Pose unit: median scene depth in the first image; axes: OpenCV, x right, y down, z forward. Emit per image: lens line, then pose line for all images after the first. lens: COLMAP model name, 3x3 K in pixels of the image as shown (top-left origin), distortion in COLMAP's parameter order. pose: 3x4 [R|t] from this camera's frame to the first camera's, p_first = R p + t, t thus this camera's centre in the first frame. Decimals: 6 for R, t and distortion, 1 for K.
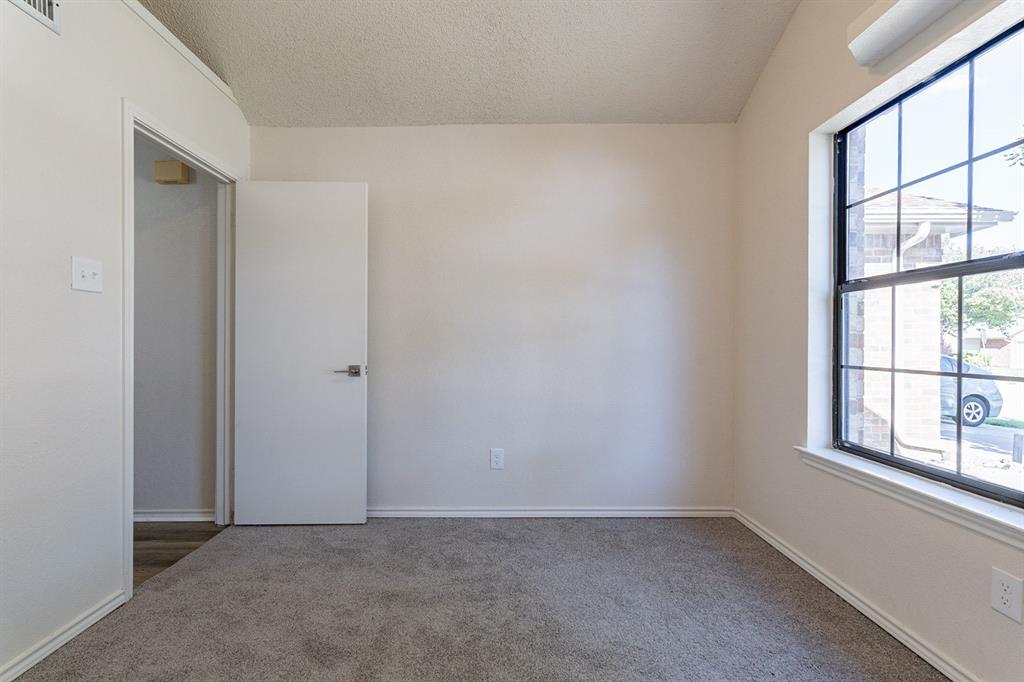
lens RADIAL K [[459.7, 0, 512.6], [0, 459.7, 346.2], [0, 0, 1]] dist [-0.000830, -0.000013]
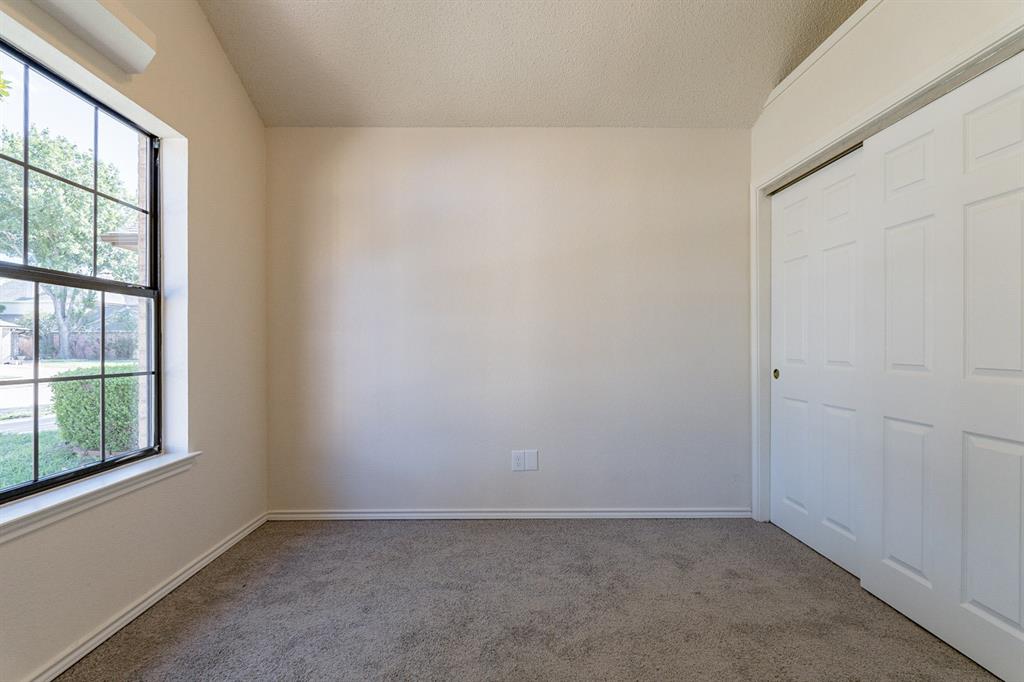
lens RADIAL K [[459.7, 0, 512.6], [0, 459.7, 346.2], [0, 0, 1]] dist [-0.000830, -0.000013]
pose [[-0.999991, 0.002985, 0.002969, -0.059128], [0.003003, 0.999976, 0.006204, -0.015391], [-0.002951, 0.006213, -0.999976, 1.975906]]
